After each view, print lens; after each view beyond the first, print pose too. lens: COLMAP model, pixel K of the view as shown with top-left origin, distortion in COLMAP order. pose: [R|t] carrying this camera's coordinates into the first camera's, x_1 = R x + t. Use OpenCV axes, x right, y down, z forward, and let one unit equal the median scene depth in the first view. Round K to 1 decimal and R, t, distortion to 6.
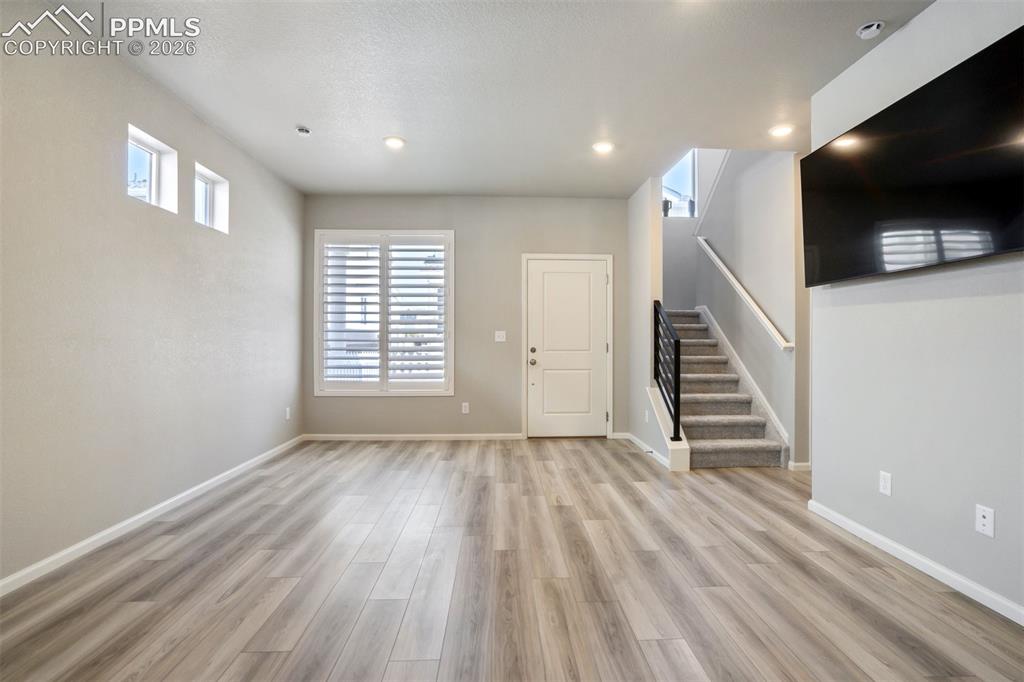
lens RADIAL K [[479.1, 0, 516.2], [0, 479.1, 340.3], [0, 0, 1]] dist [-0.019028, 0.009276]
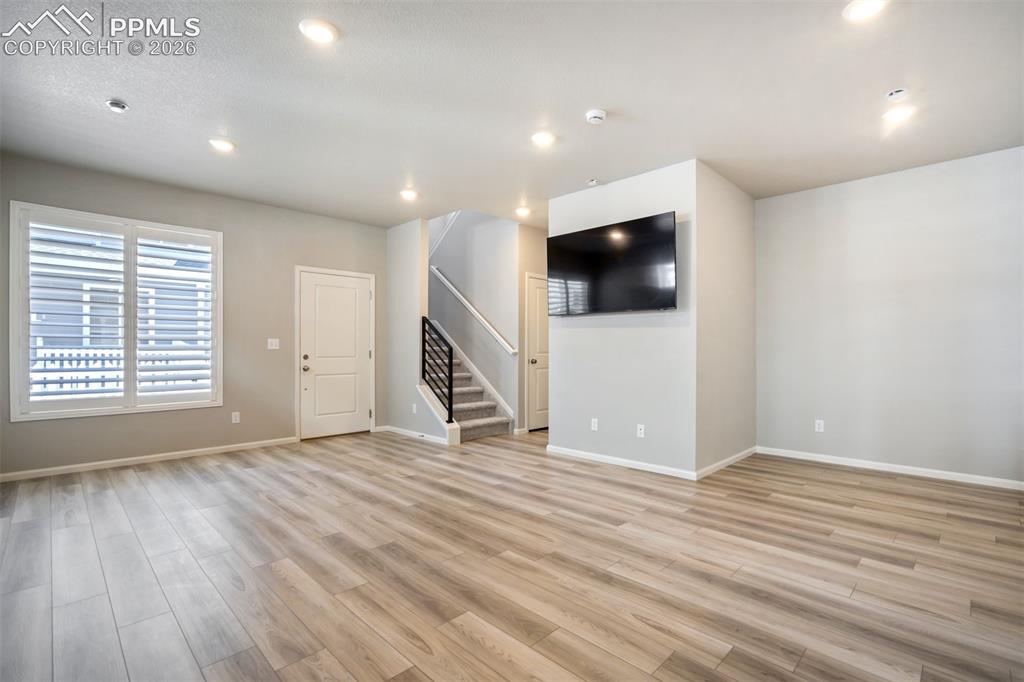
lens RADIAL K [[479.1, 0, 507.1], [0, 479.1, 349.2], [0, 0, 1]] dist [-0.019028, 0.009276]
pose [[0.744578, -0.000992, 0.667534, -0.392959], [-0.000131, 0.999999, 0.001631, 0.001363], [-0.667535, -0.001302, 0.744577, -0.091492]]
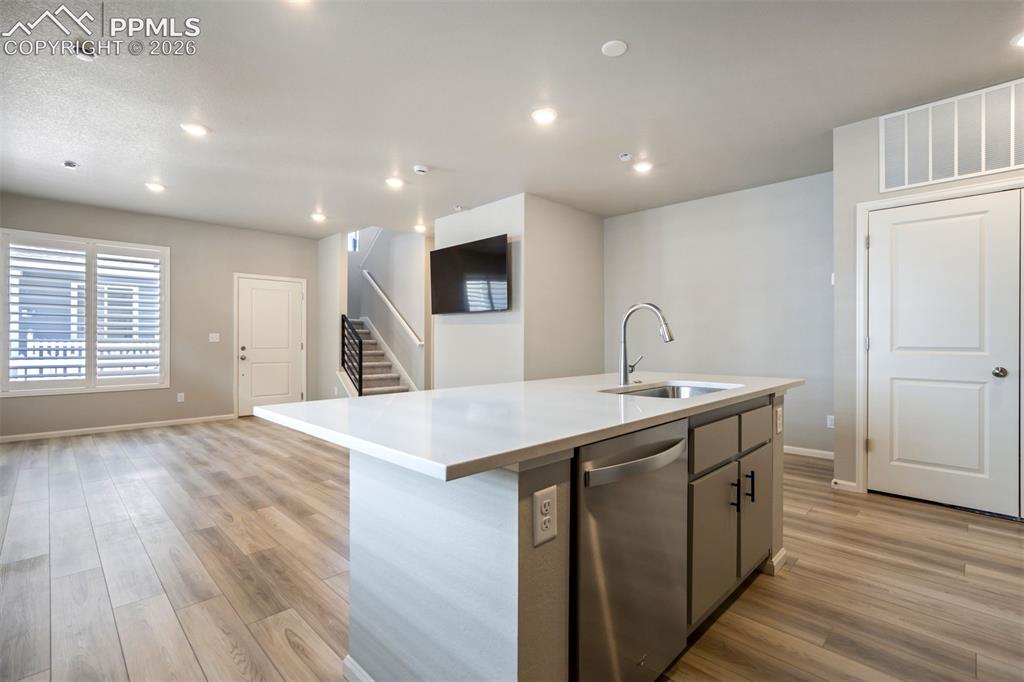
lens RADIAL K [[479.1, 0, 508.4], [0, 479.1, 340.4], [0, 0, 1]] dist [-0.019028, 0.009276]
pose [[0.743603, 0.000361, 0.668621, -0.336410], [0.001166, 0.999998, -0.001836, 0.002843], [-0.668621, 0.002145, 0.743601, -0.485121]]
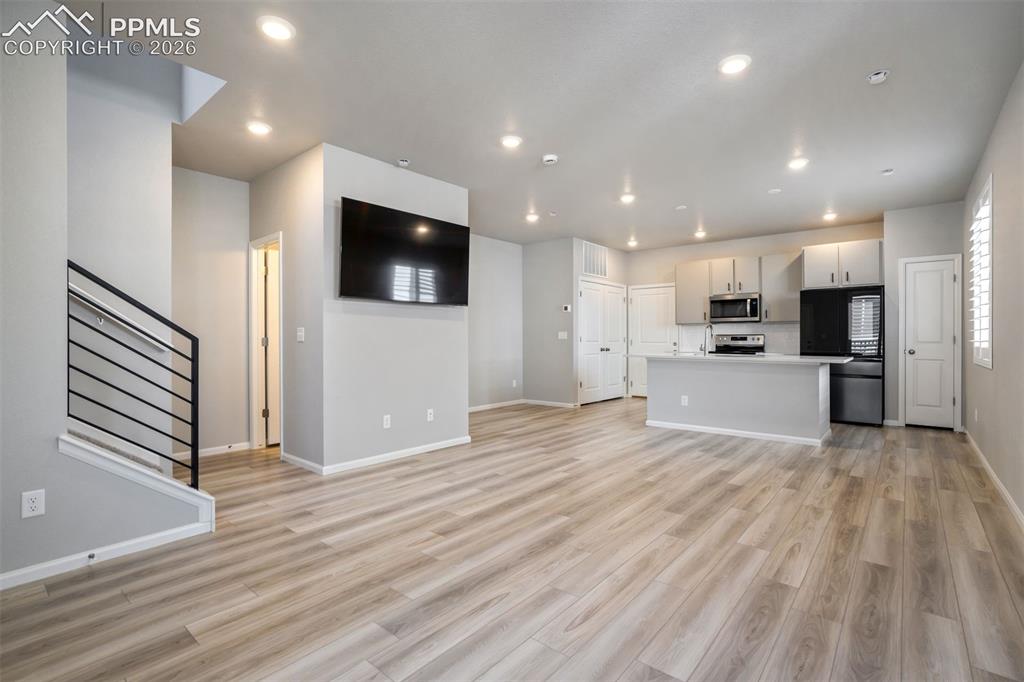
lens RADIAL K [[479.1, 0, 529.9], [0, 479.1, 339.6], [0, 0, 1]] dist [-0.019028, 0.009276]
pose [[-0.756466, 0.002108, 0.654030, -0.398662], [0.002374, 0.999997, -0.000478, 0.002921], [-0.654029, 0.001191, -0.756469, 1.058943]]
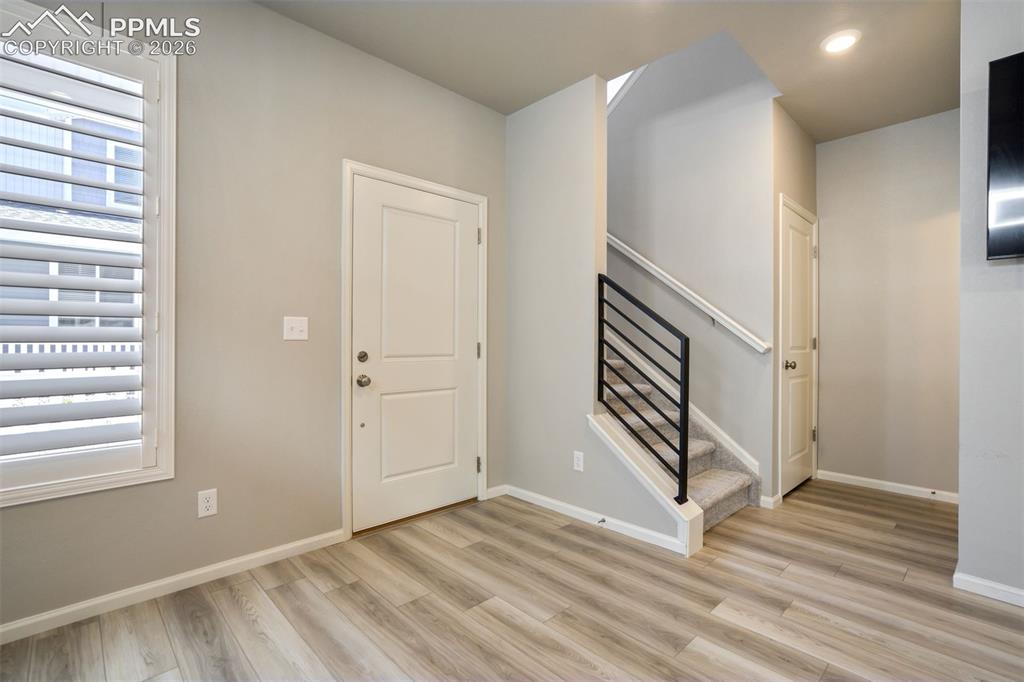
lens RADIAL K [[479.1, 0, 513.7], [0, 479.1, 339.3], [0, 0, 1]] dist [-0.019028, 0.009276]
pose [[0.753150, 0.001341, 0.657847, -0.203676], [-0.002646, 0.999996, 0.000992, 0.001569], [-0.657843, -0.002488, 0.753151, 0.608403]]
